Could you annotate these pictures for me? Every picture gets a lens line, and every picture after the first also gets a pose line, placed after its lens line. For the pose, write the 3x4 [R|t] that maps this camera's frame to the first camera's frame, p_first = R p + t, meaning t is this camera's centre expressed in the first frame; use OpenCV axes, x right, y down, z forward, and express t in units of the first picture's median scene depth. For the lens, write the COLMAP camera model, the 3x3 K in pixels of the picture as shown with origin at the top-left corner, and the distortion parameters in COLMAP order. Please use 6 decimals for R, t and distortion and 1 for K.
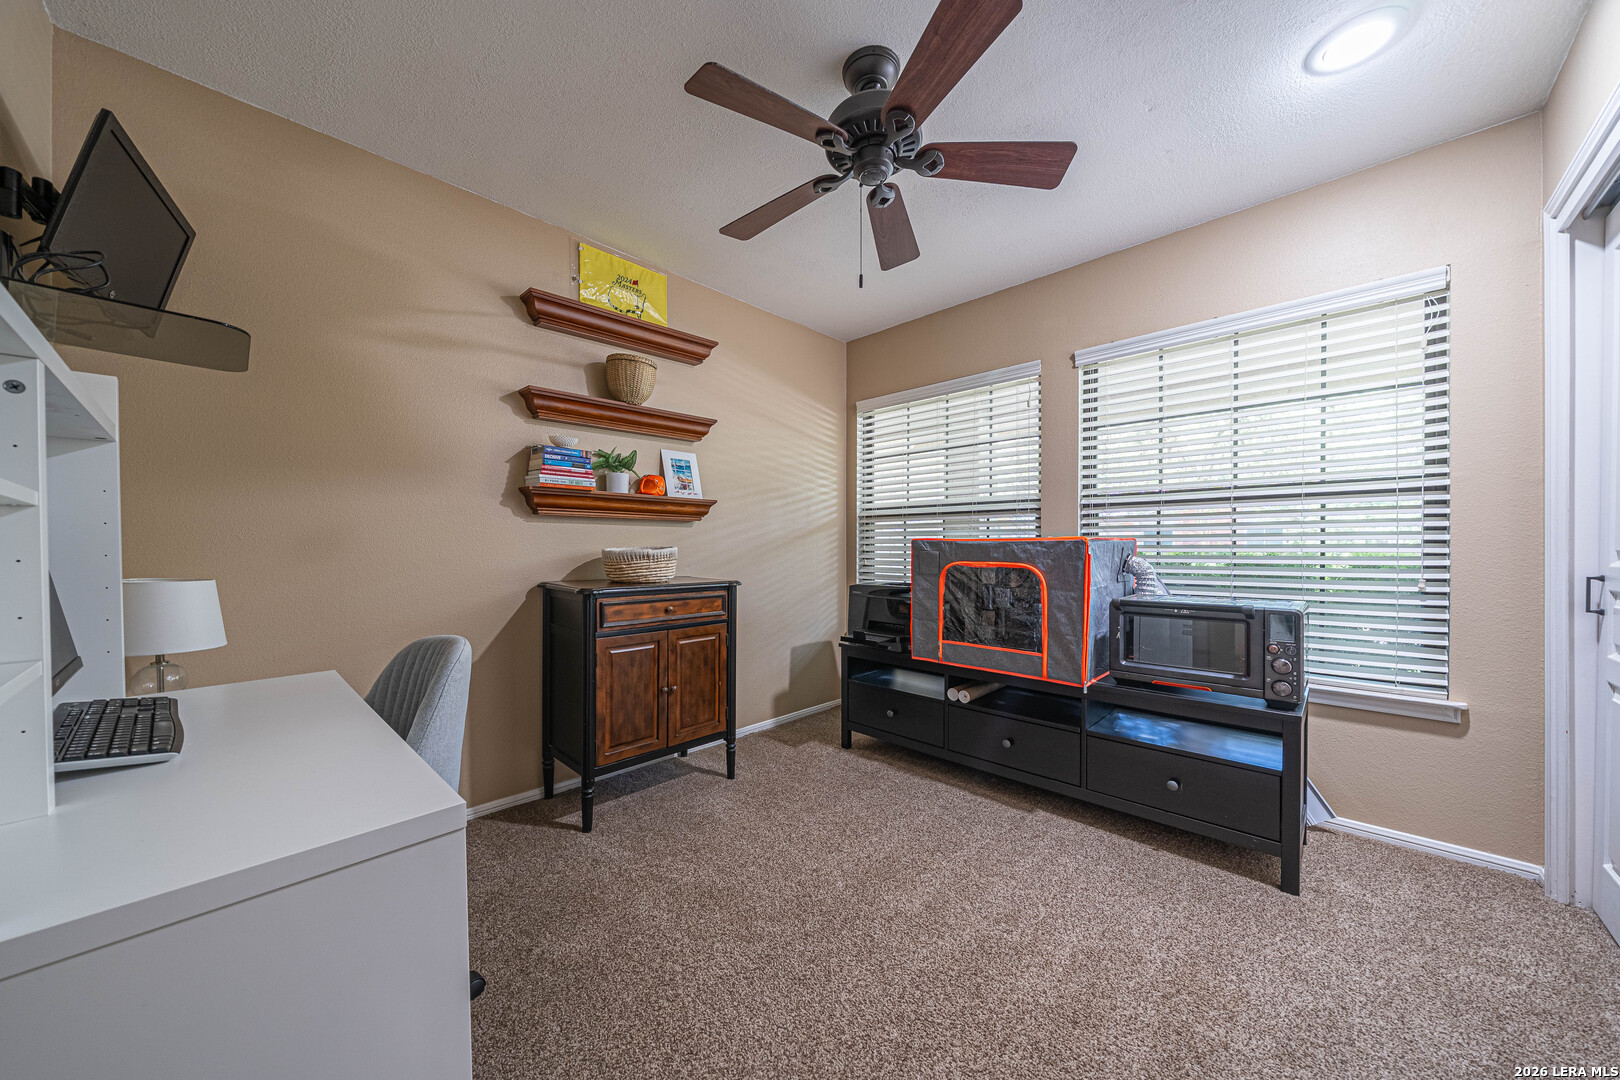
lens RADIAL K [[556.2, 0, 802.4], [0, 556.2, 551.2], [0, 0, 1]] dist [-0.003950, -0.000179]
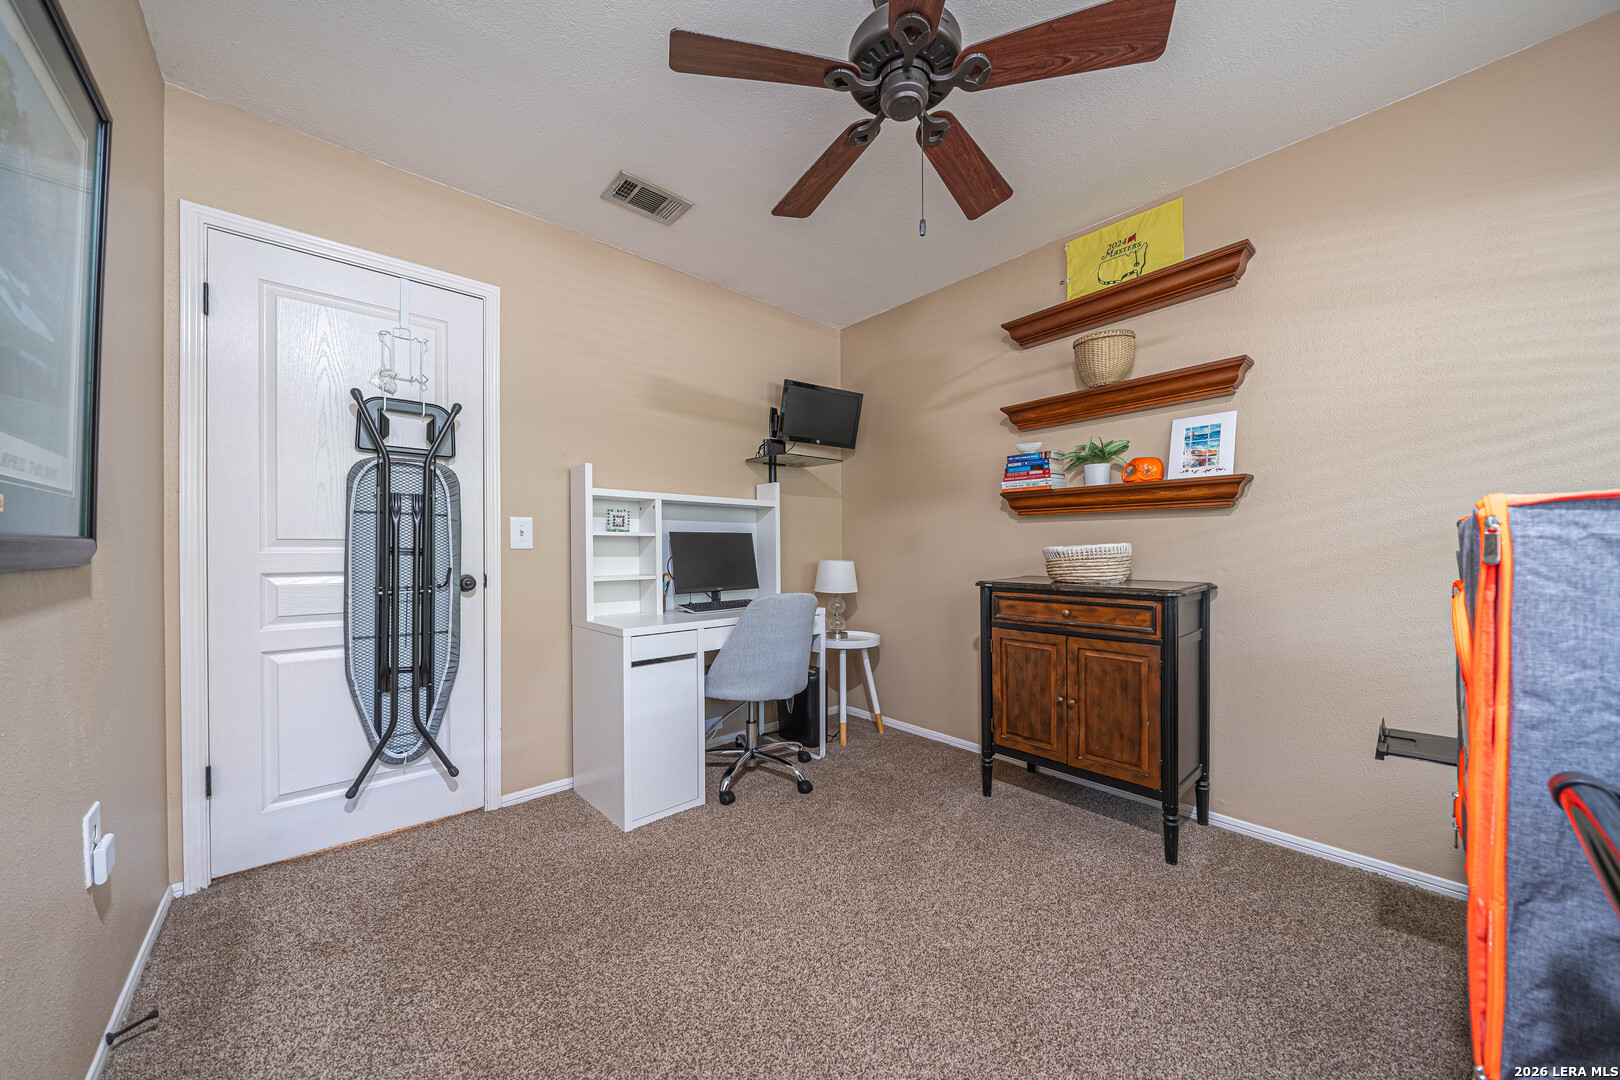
lens RADIAL K [[556.2, 0, 802.4], [0, 556.2, 551.2], [0, 0, 1]] dist [-0.003950, -0.000179]
pose [[-0.067677, 0.006346, -0.997687, 0.648503], [-0.001278, 0.999978, 0.006447, -0.000916], [0.997706, 0.001712, -0.067668, 0.592606]]
